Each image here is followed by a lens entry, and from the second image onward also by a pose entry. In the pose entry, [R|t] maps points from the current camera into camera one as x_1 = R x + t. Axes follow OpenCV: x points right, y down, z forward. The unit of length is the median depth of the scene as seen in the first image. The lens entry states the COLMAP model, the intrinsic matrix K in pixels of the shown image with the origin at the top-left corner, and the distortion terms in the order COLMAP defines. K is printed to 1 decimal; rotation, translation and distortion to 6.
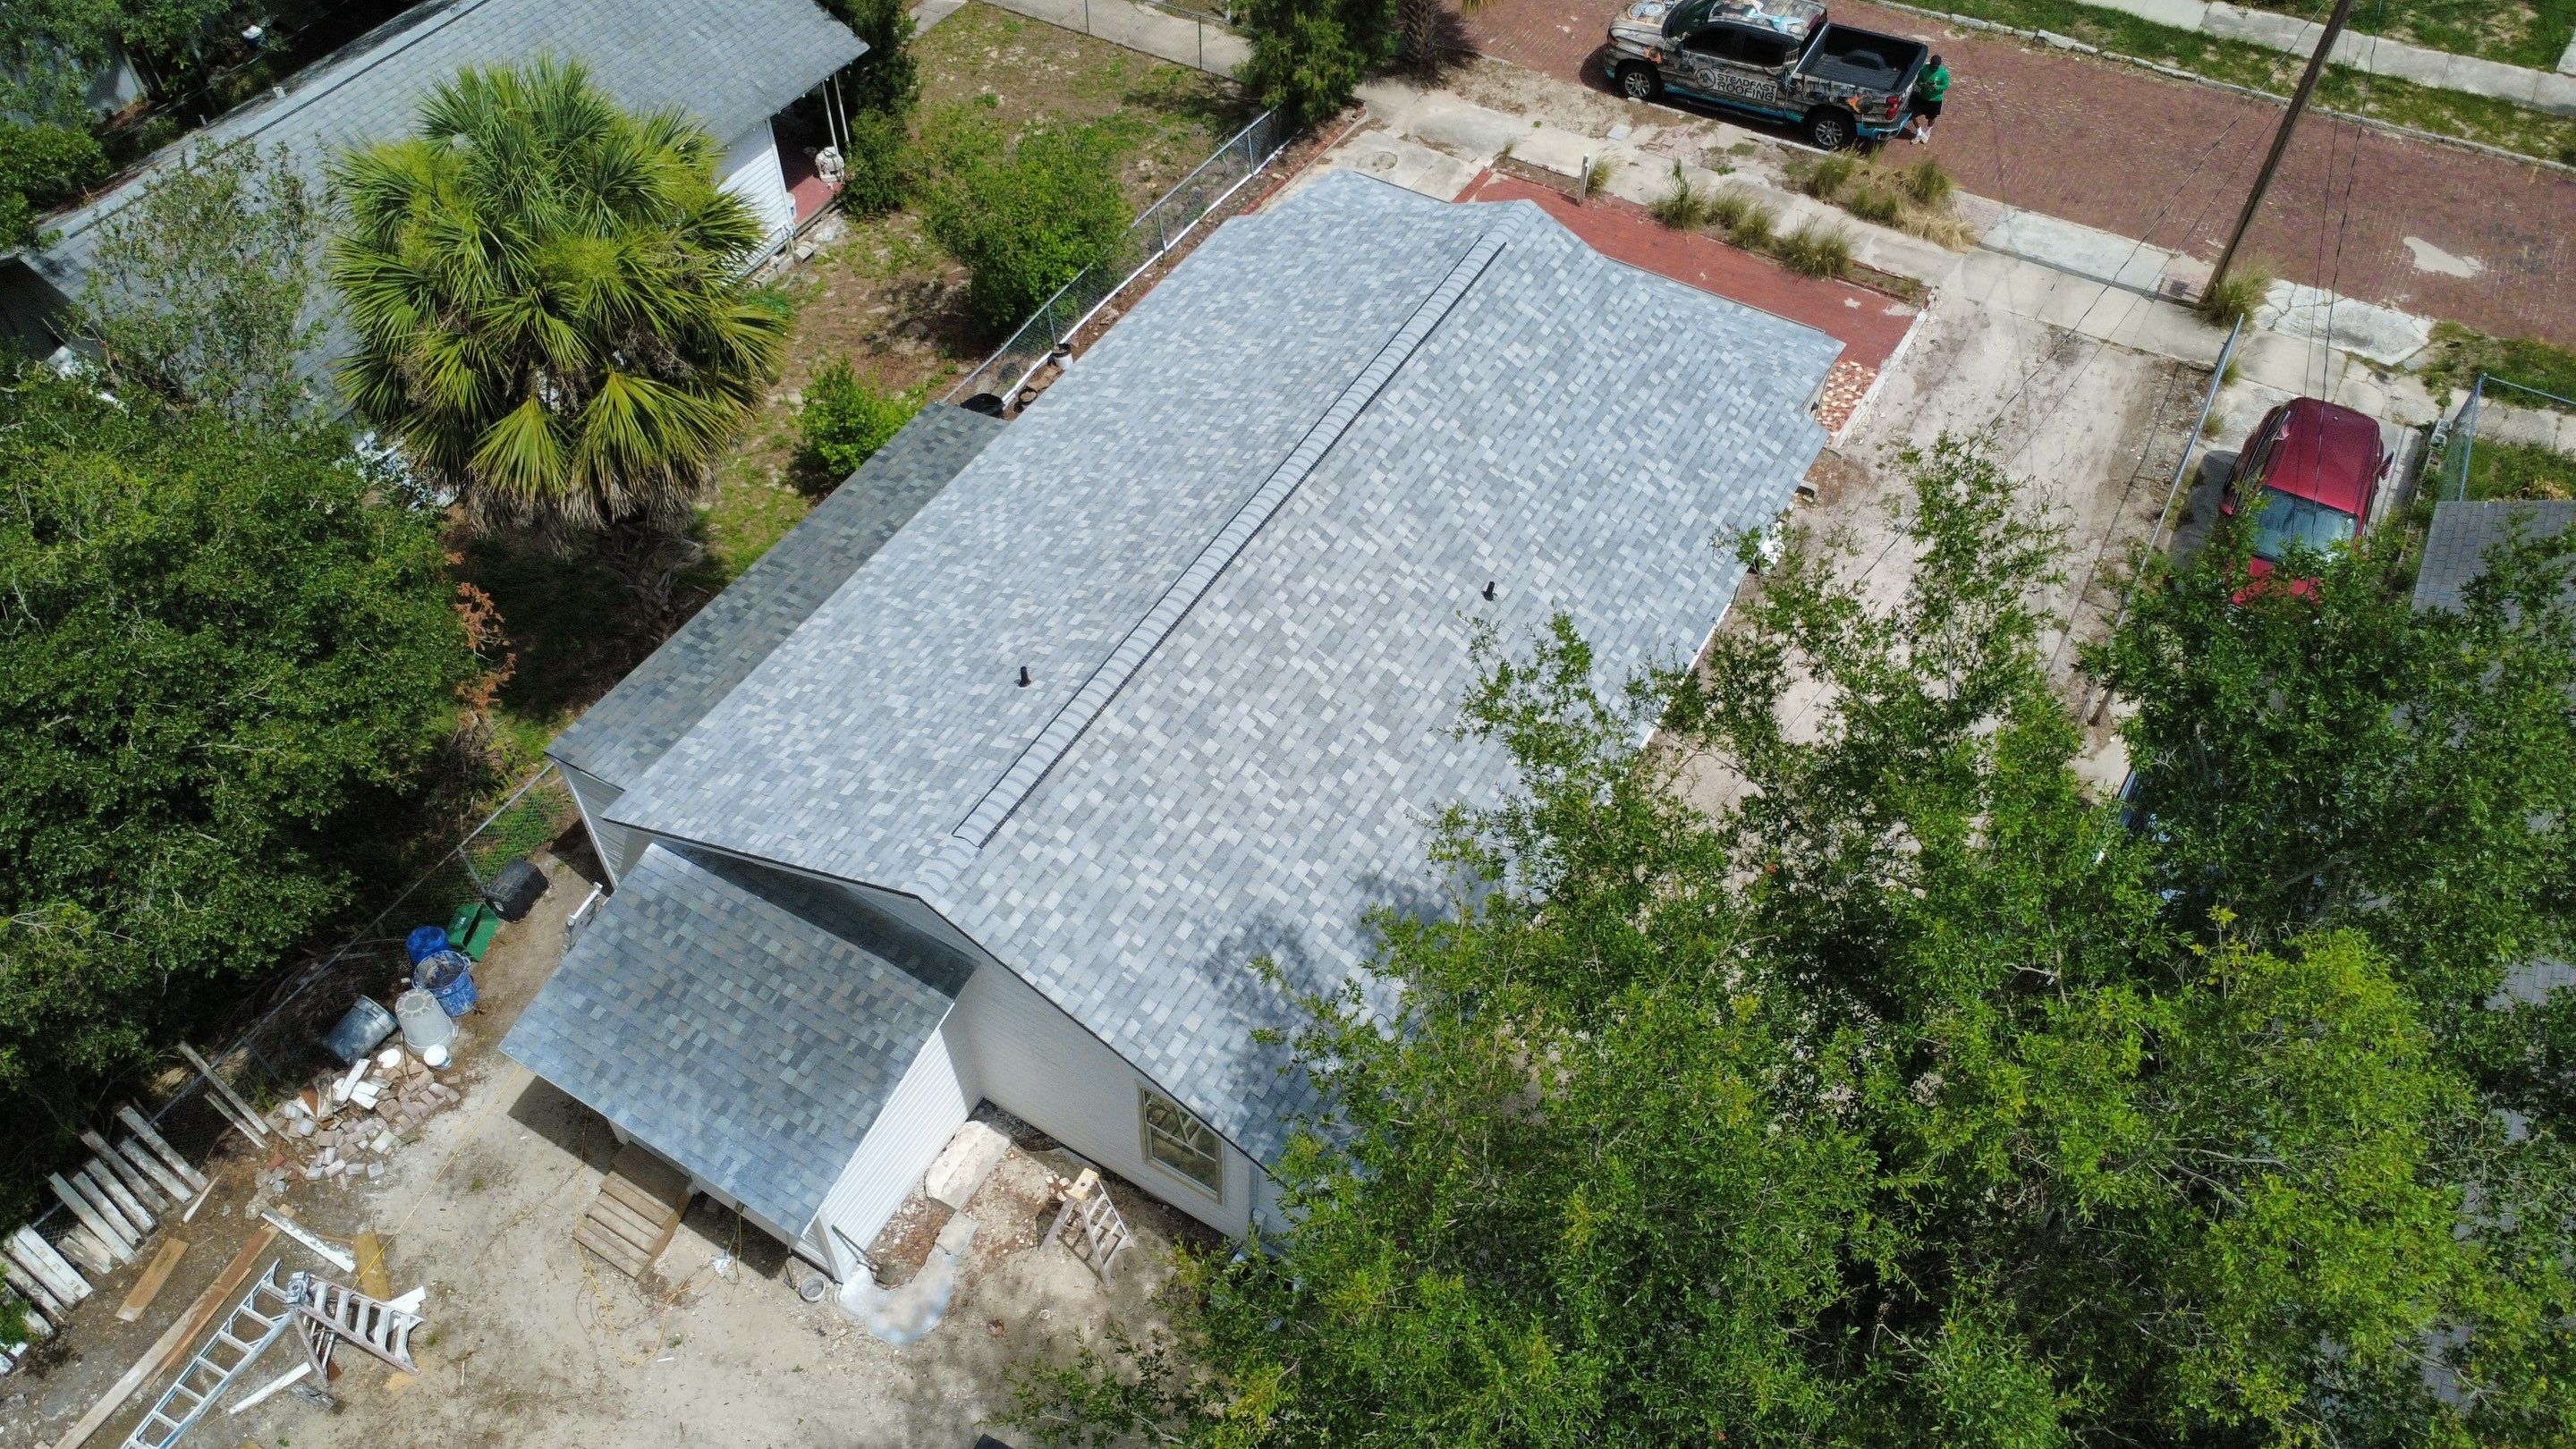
lens RADIAL K [[1875.3, 0, 1285.0], [0, 1875.3, 721.7], [0, 0, 1]] dist [-0.000807, 0.002612]
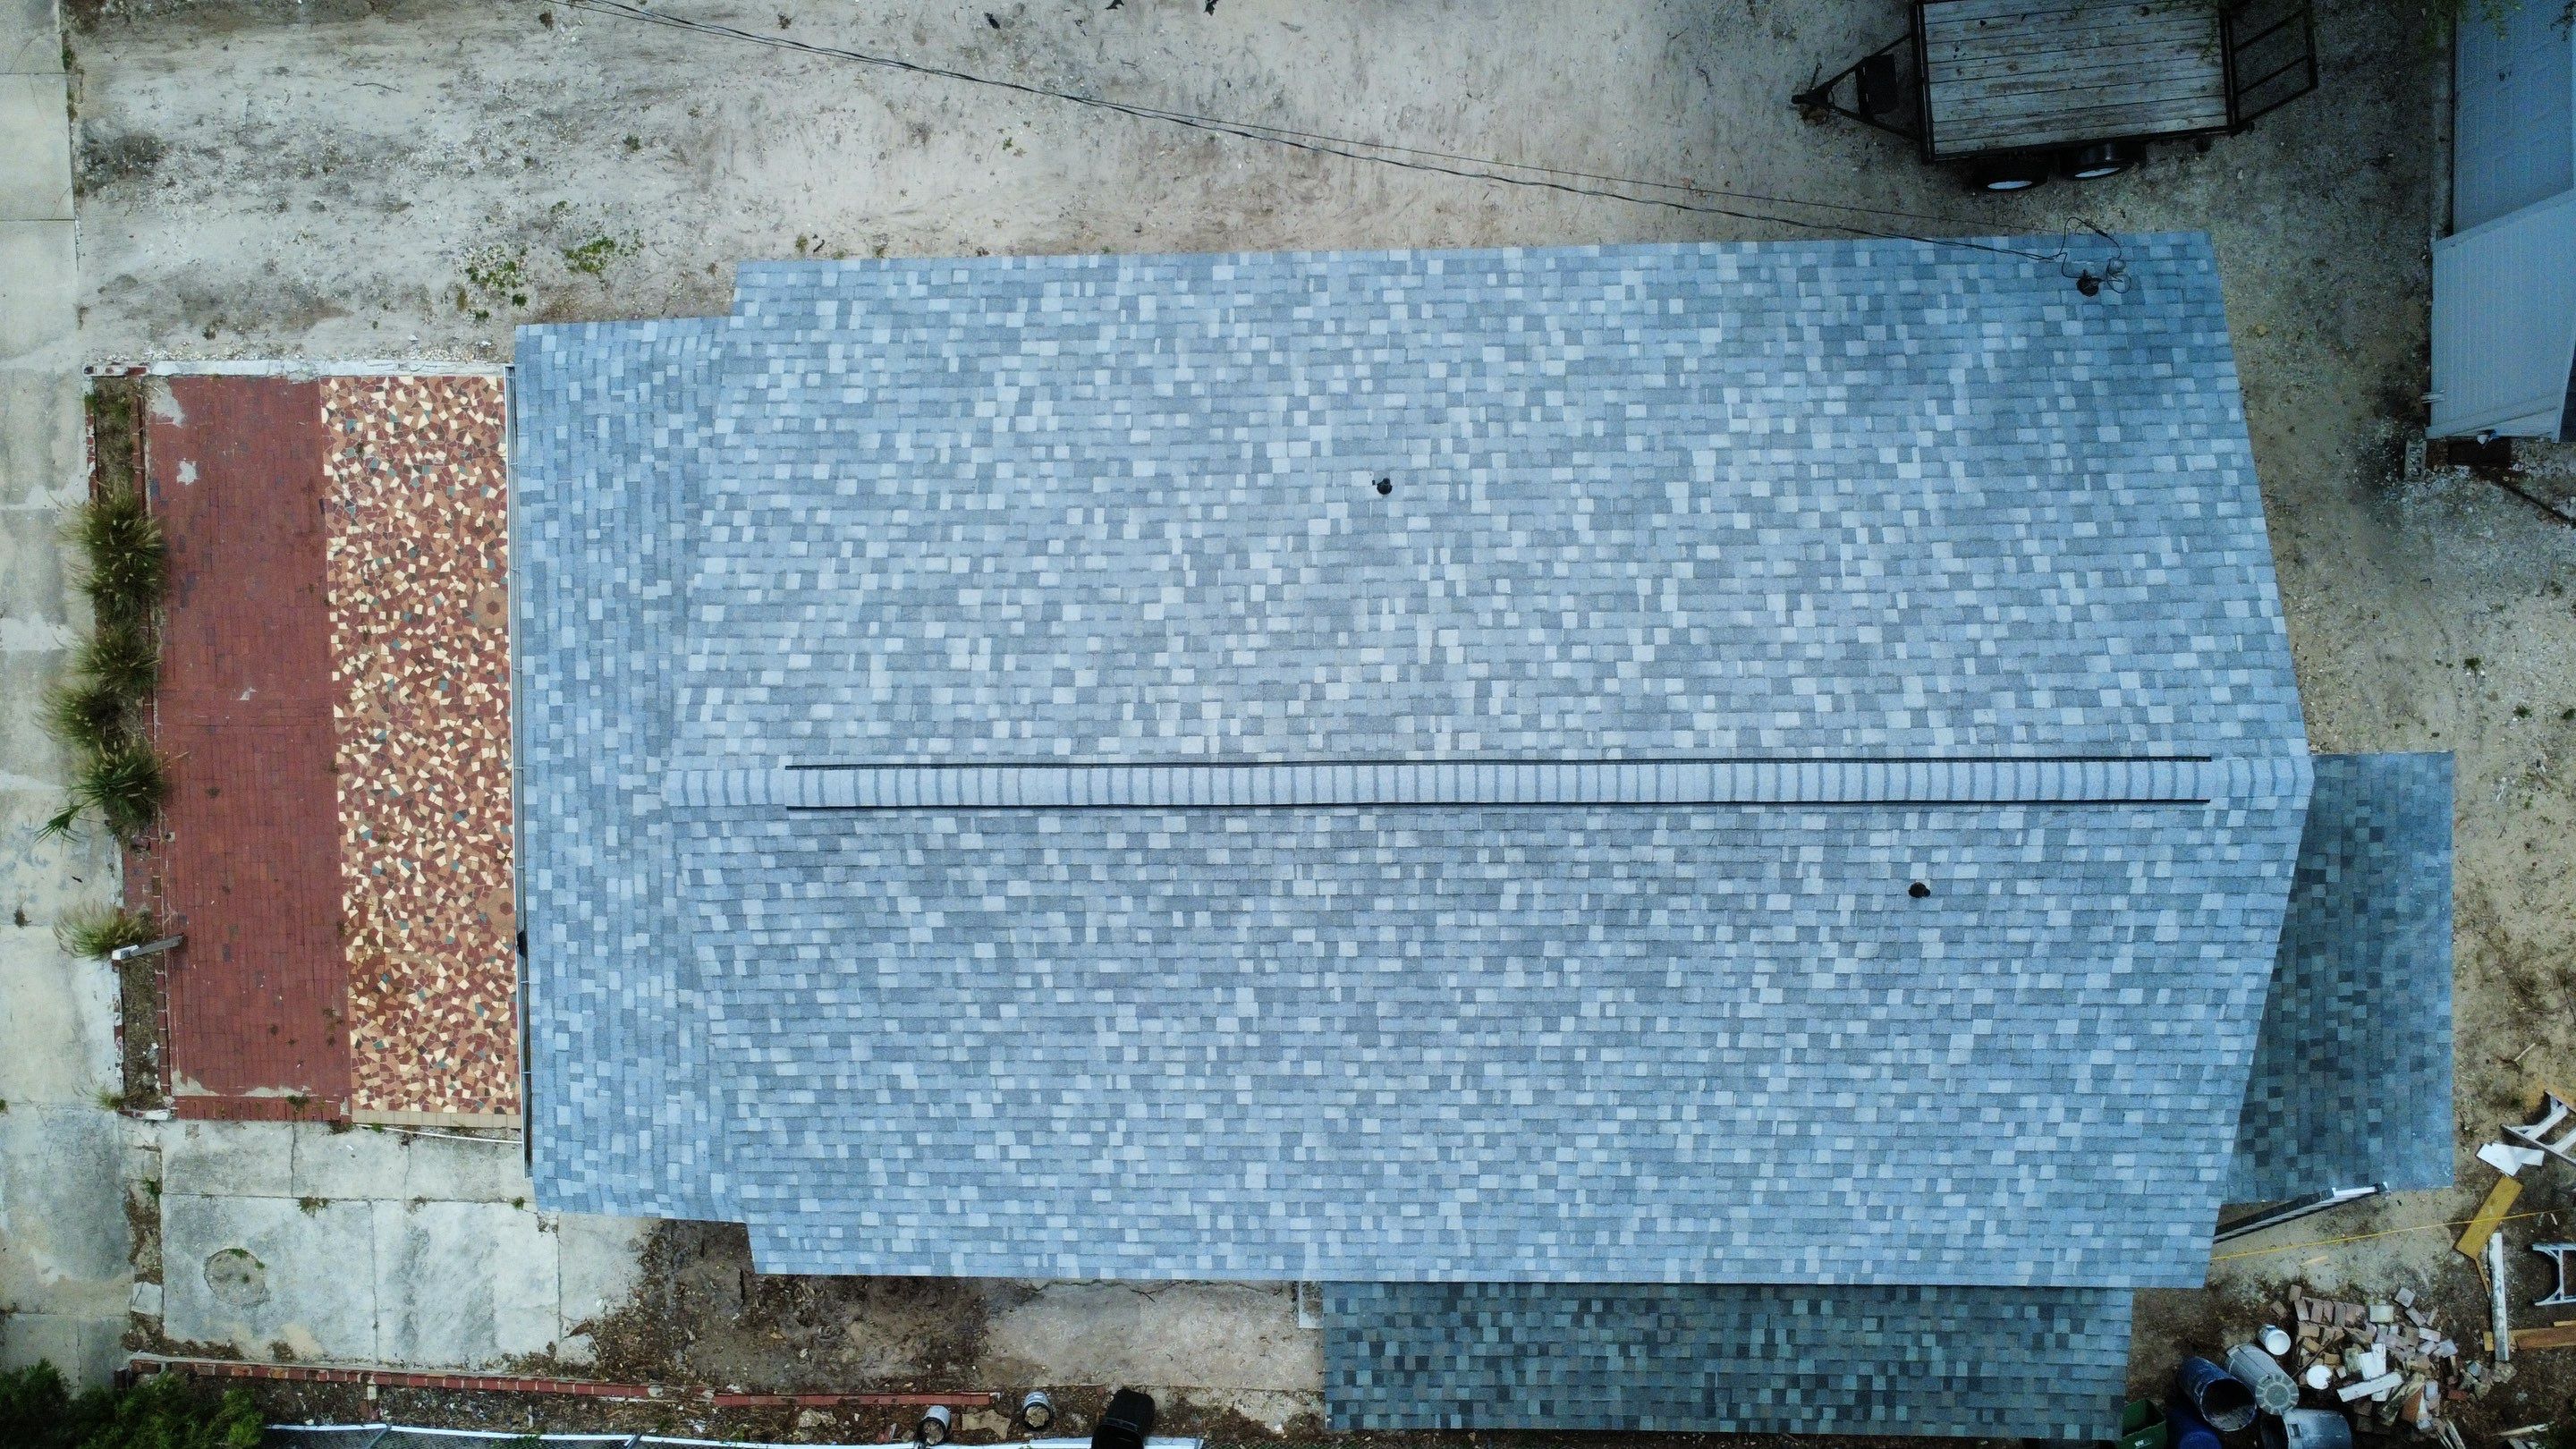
lens RADIAL K [[1875.3, 0, 1282.3], [0, 1875.3, 721.4], [0, 0, 1]] dist [-0.000807, 0.002612]
pose [[-0.516967, -0.855900, -0.013456, 0.042440], [0.683302, -0.422084, 0.595771, -0.405460], [-0.515600, 0.298800, 0.803041, 0.320201]]
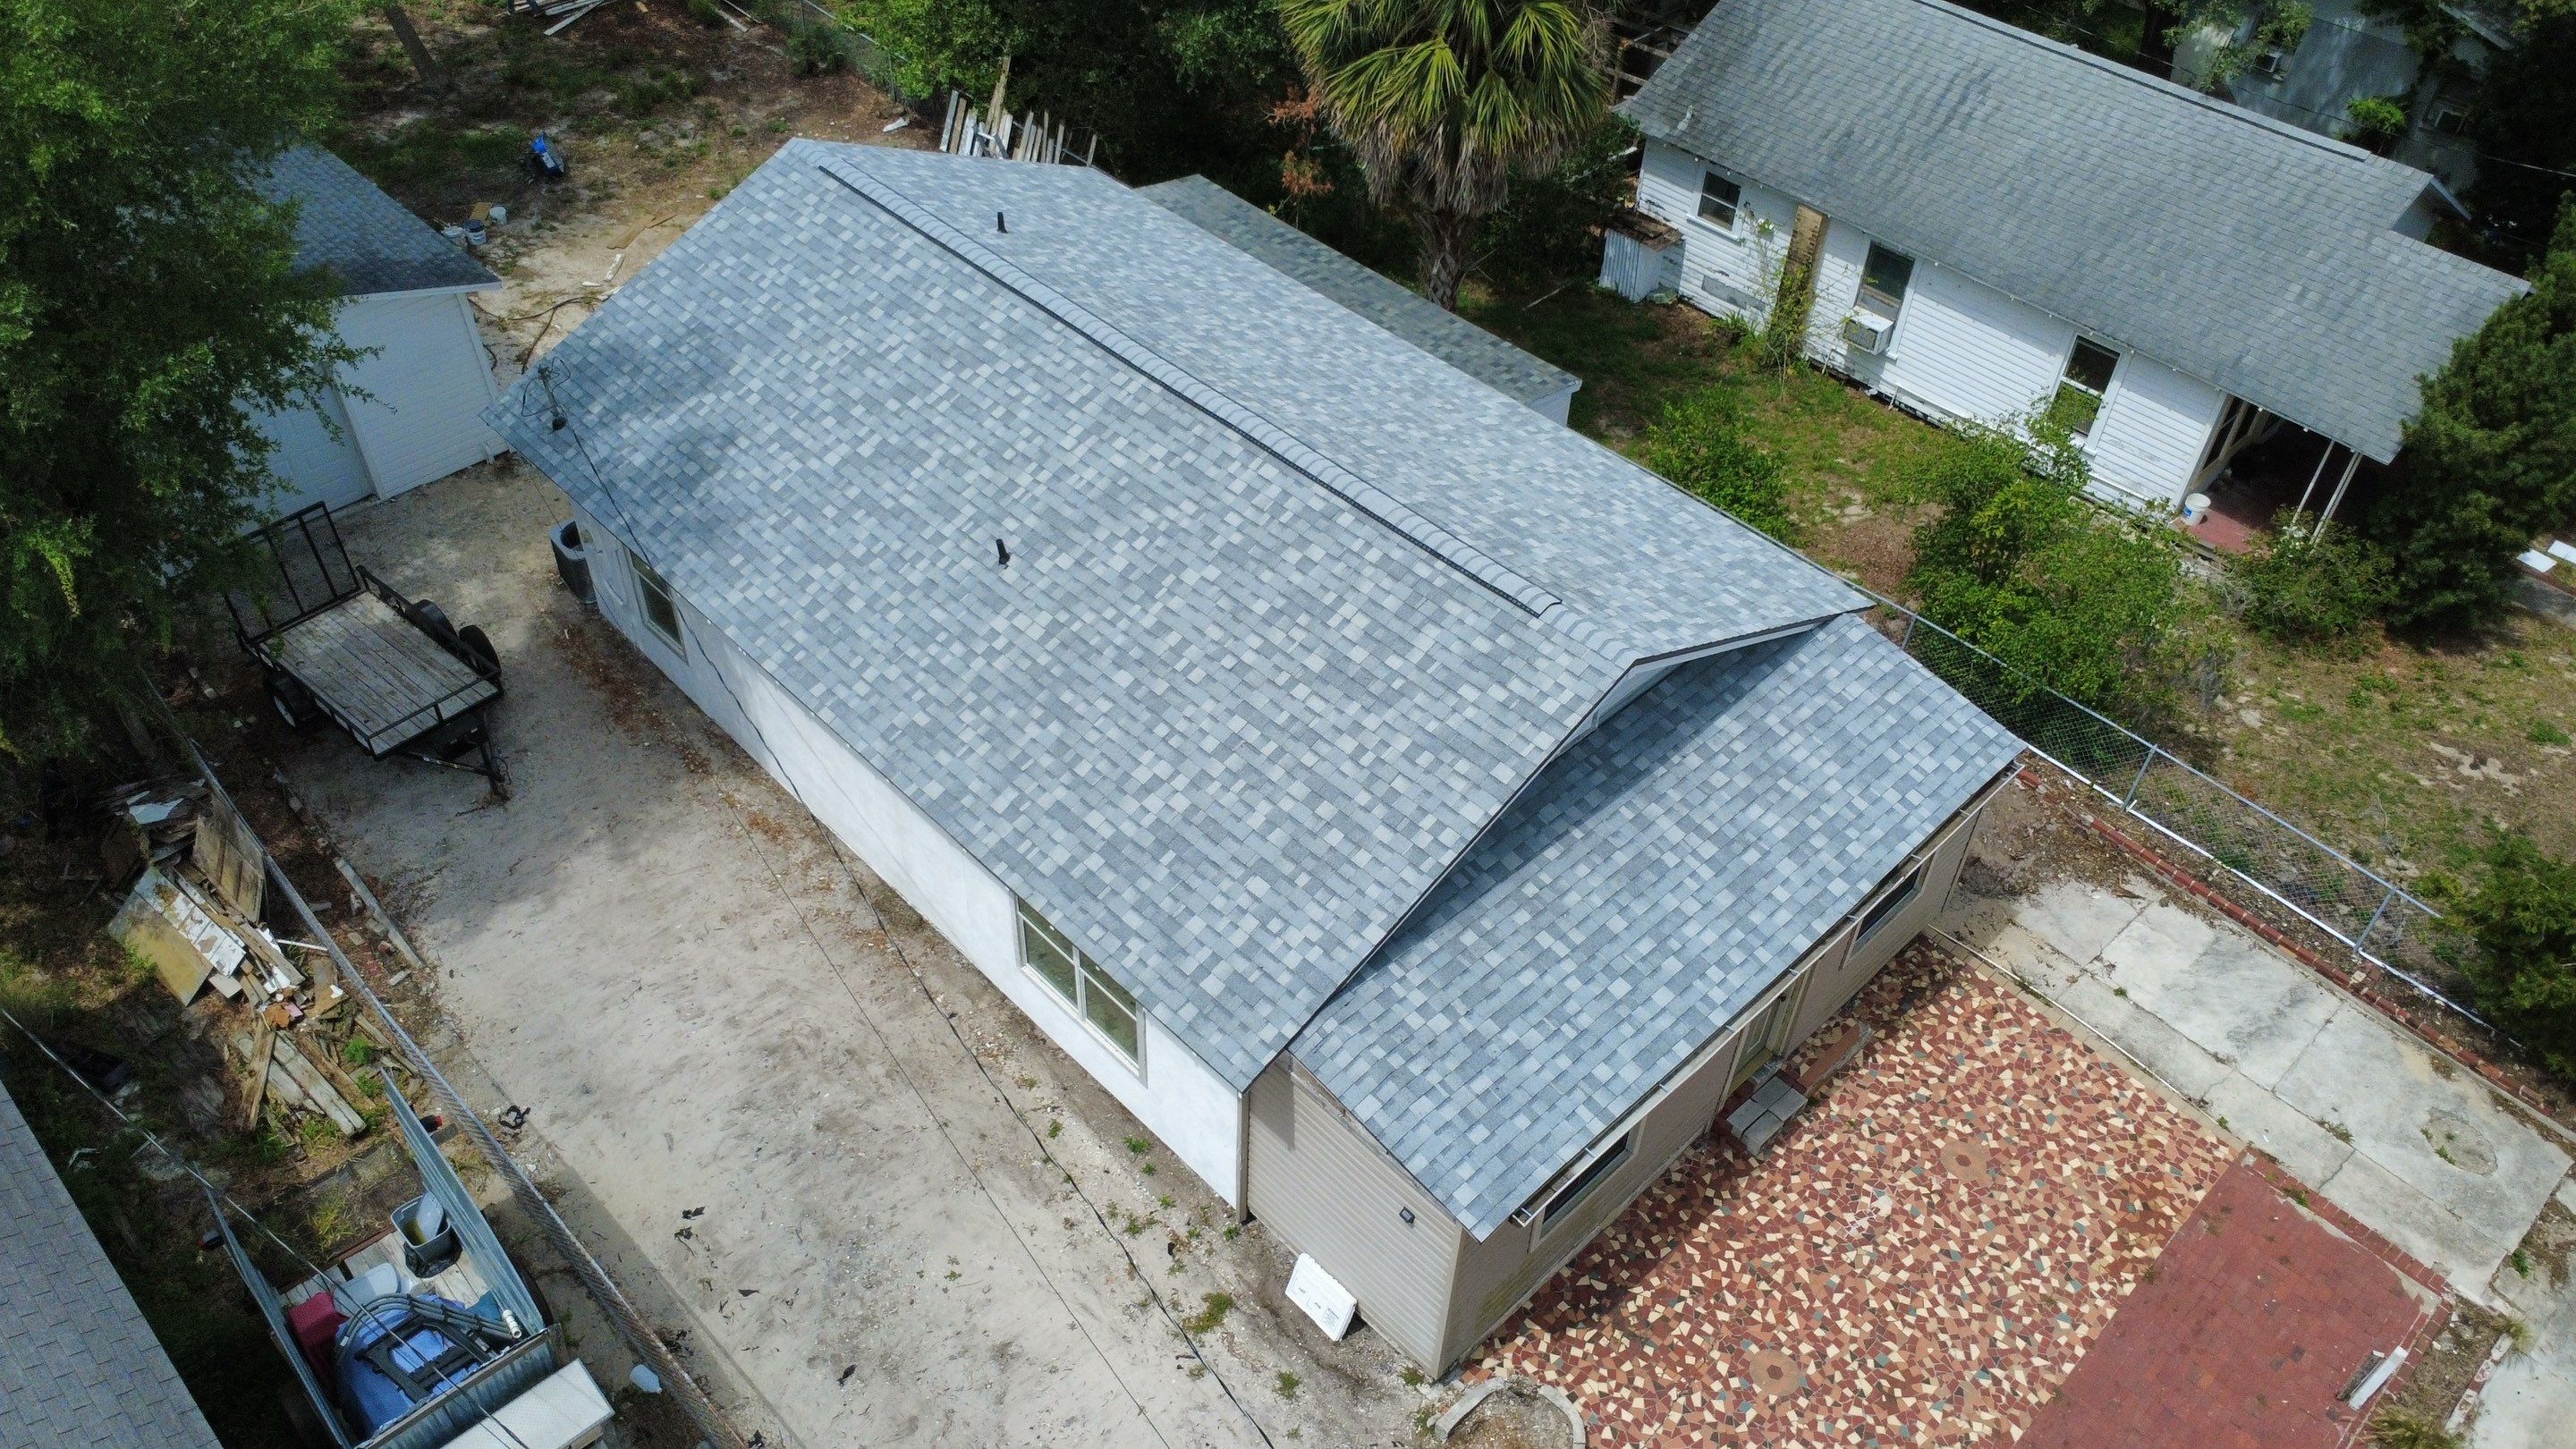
lens RADIAL K [[1875.3, 0, 1285.0], [0, 1875.3, 722.7], [0, 0, 1]] dist [-0.000807, 0.002612]
pose [[-0.263160, 0.645982, -0.716557, 0.527971], [-0.756431, 0.322840, 0.568847, -0.449883], [0.598798, 0.691724, 0.403682, 0.549481]]
